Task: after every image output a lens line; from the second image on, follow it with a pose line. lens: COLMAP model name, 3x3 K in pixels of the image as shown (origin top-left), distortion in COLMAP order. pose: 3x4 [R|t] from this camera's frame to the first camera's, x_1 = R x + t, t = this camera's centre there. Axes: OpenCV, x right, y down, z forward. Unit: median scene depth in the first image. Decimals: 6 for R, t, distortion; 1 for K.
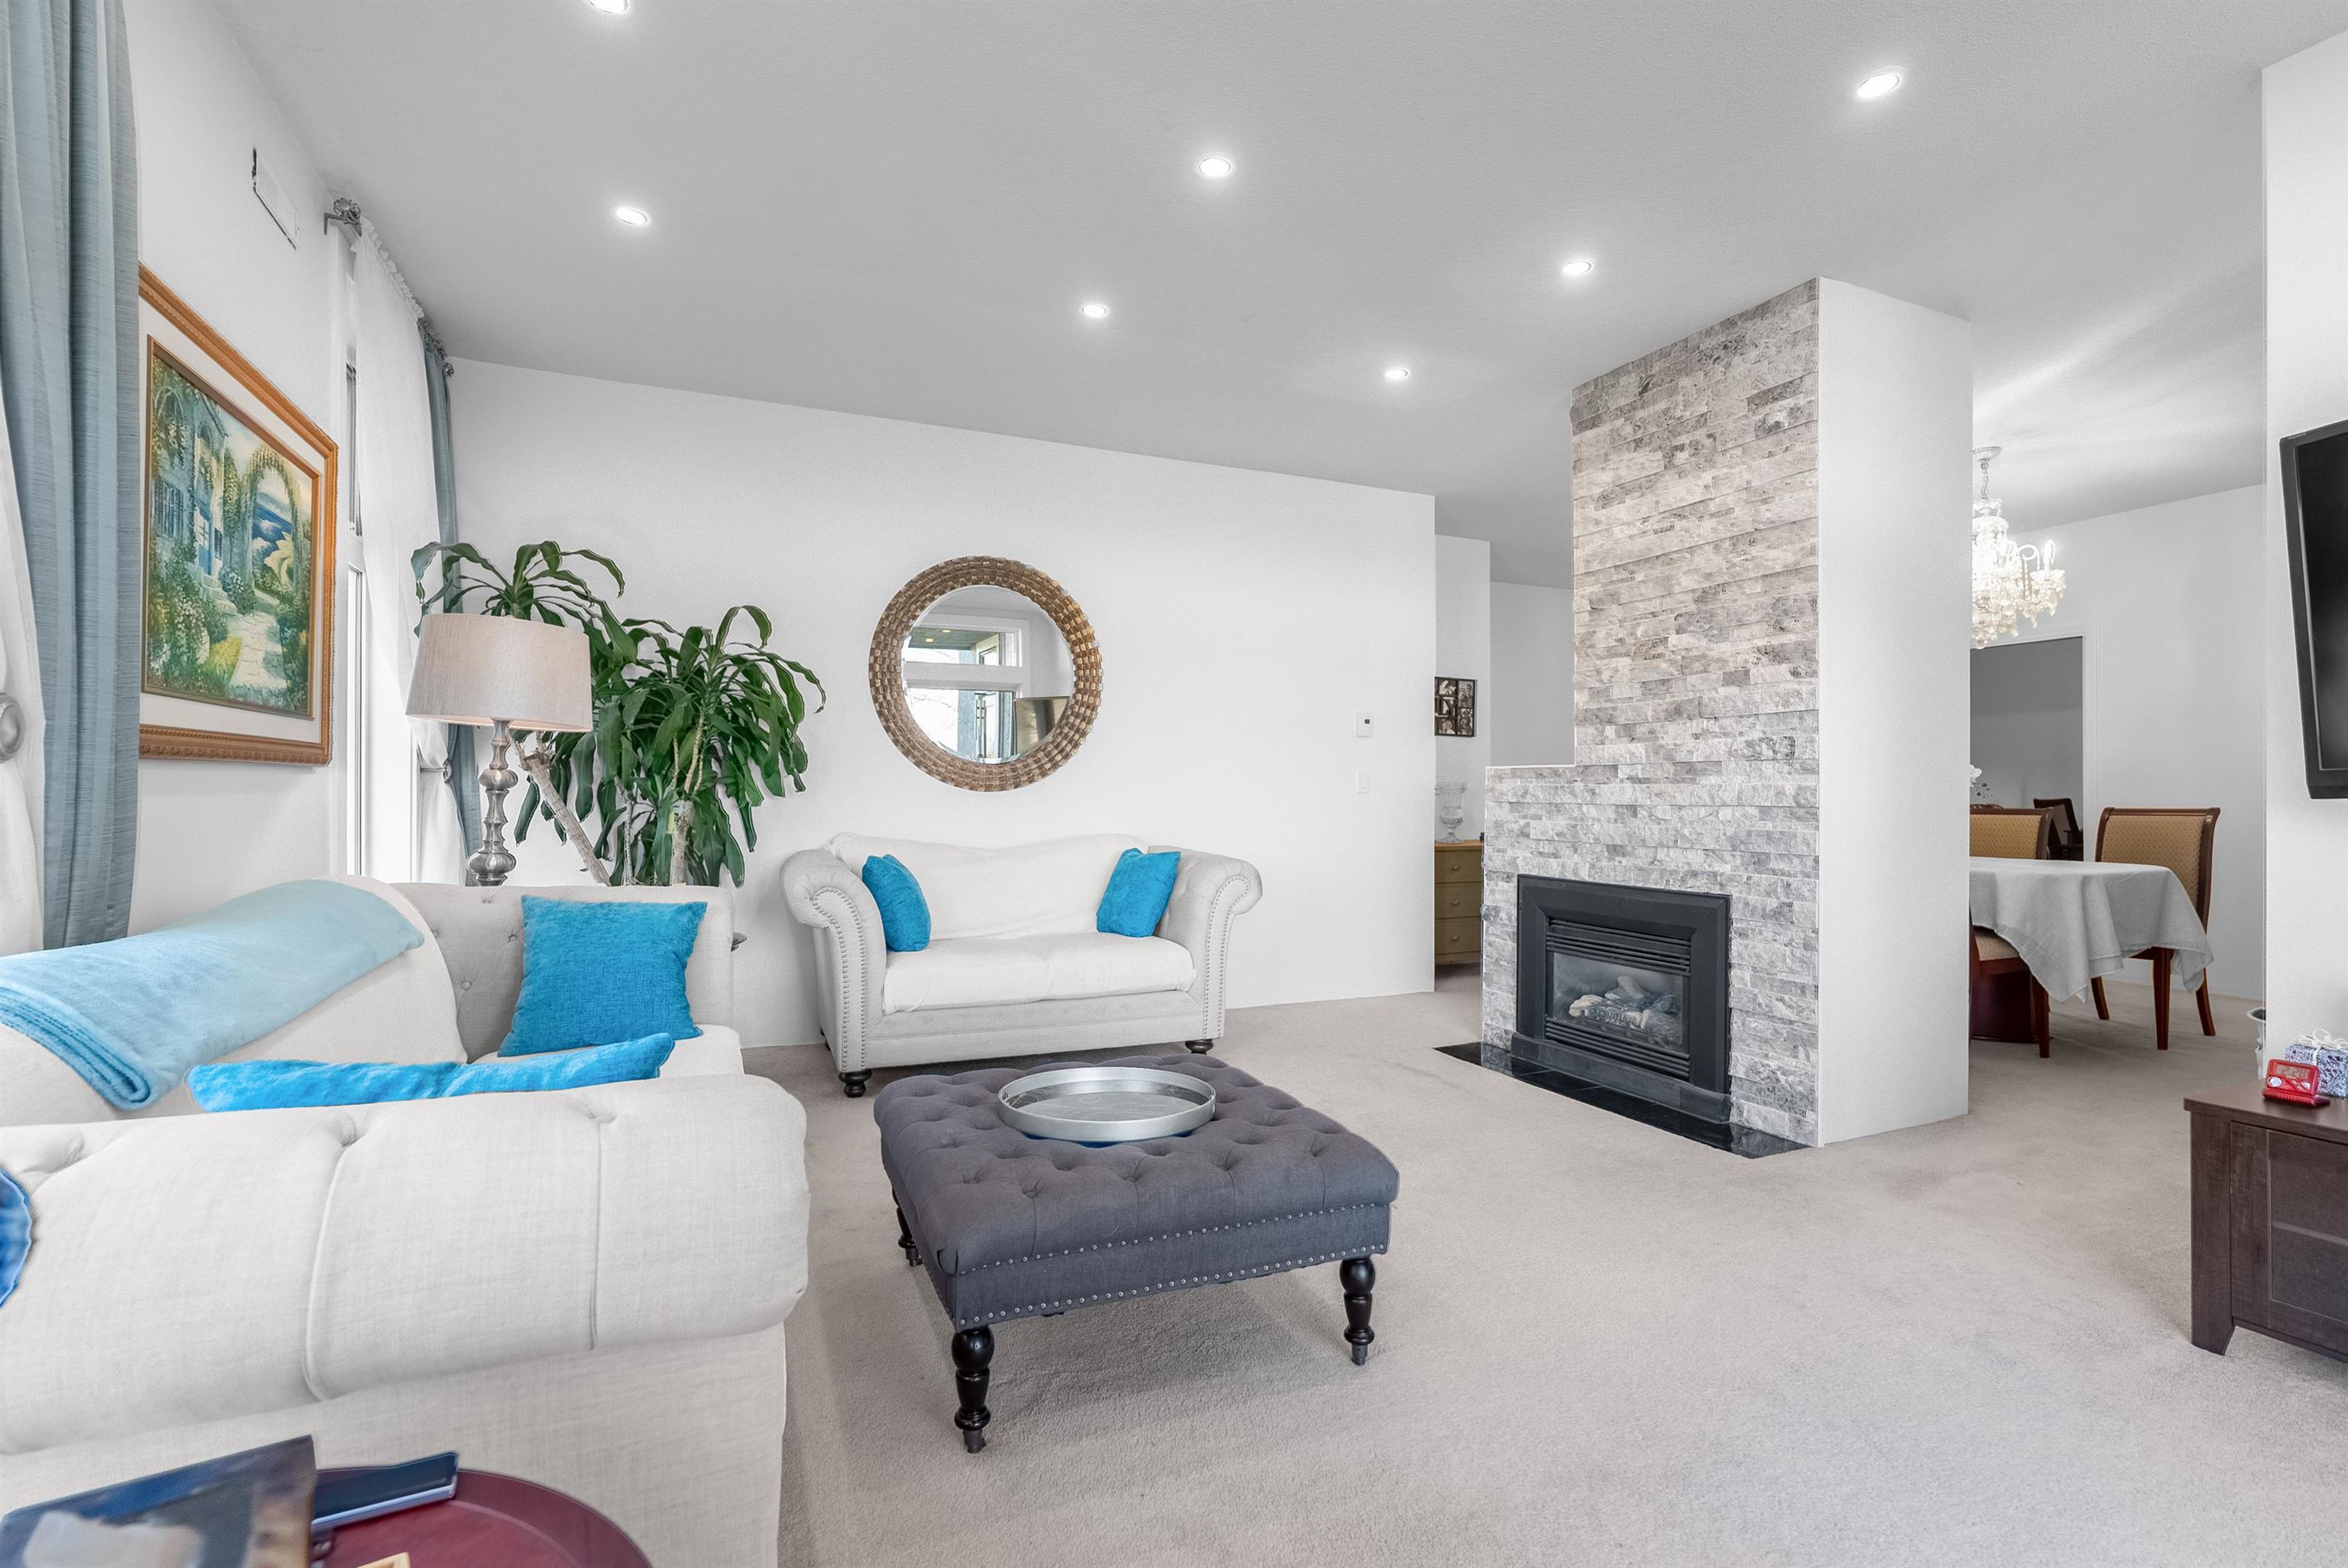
lens RADIAL K [[1080.1, 0, 1177.1], [0, 1080.1, 789.0], [0, 0, 1]] dist [-0.002873, 0.000731]
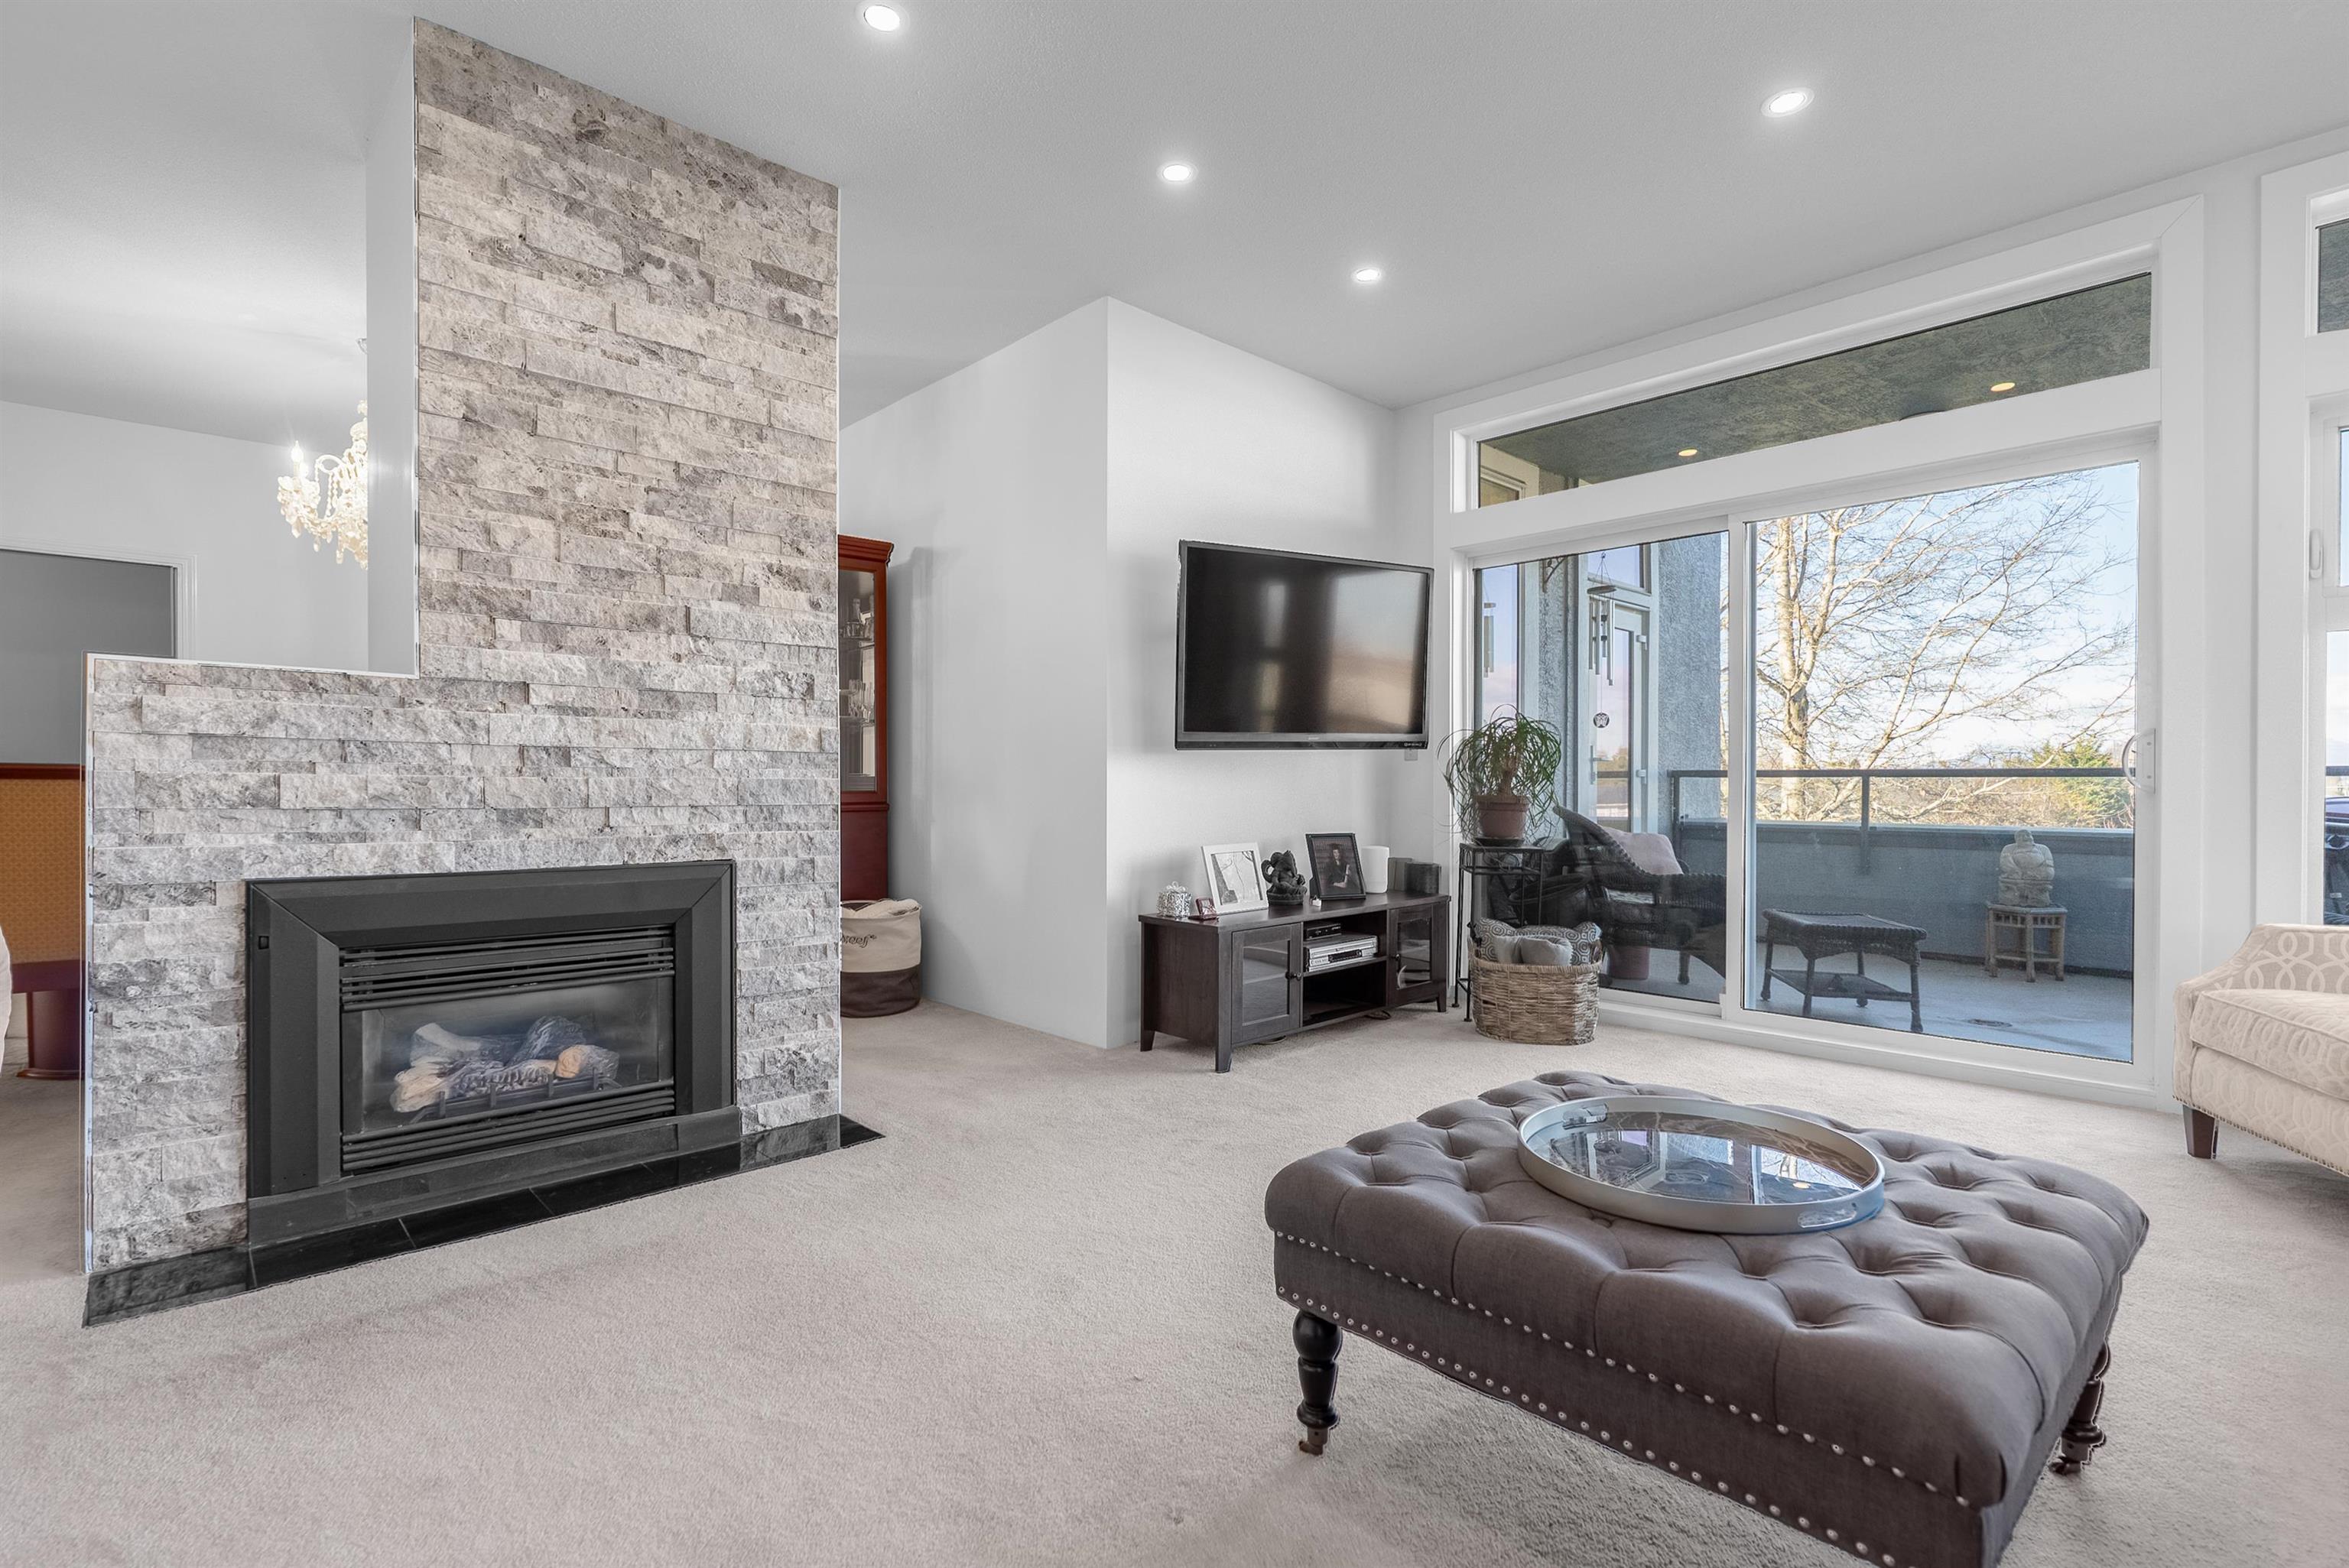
lens RADIAL K [[1080.6, 0, 1178.7], [0, 1080.6, 791.7], [0, 0, 1]] dist [-0.002873, 0.000731]
pose [[-0.328252, -0.007226, 0.944563, -0.344501], [-0.006313, 0.999965, 0.005456, 0.038099], [-0.944569, -0.004172, -0.328286, 0.897987]]
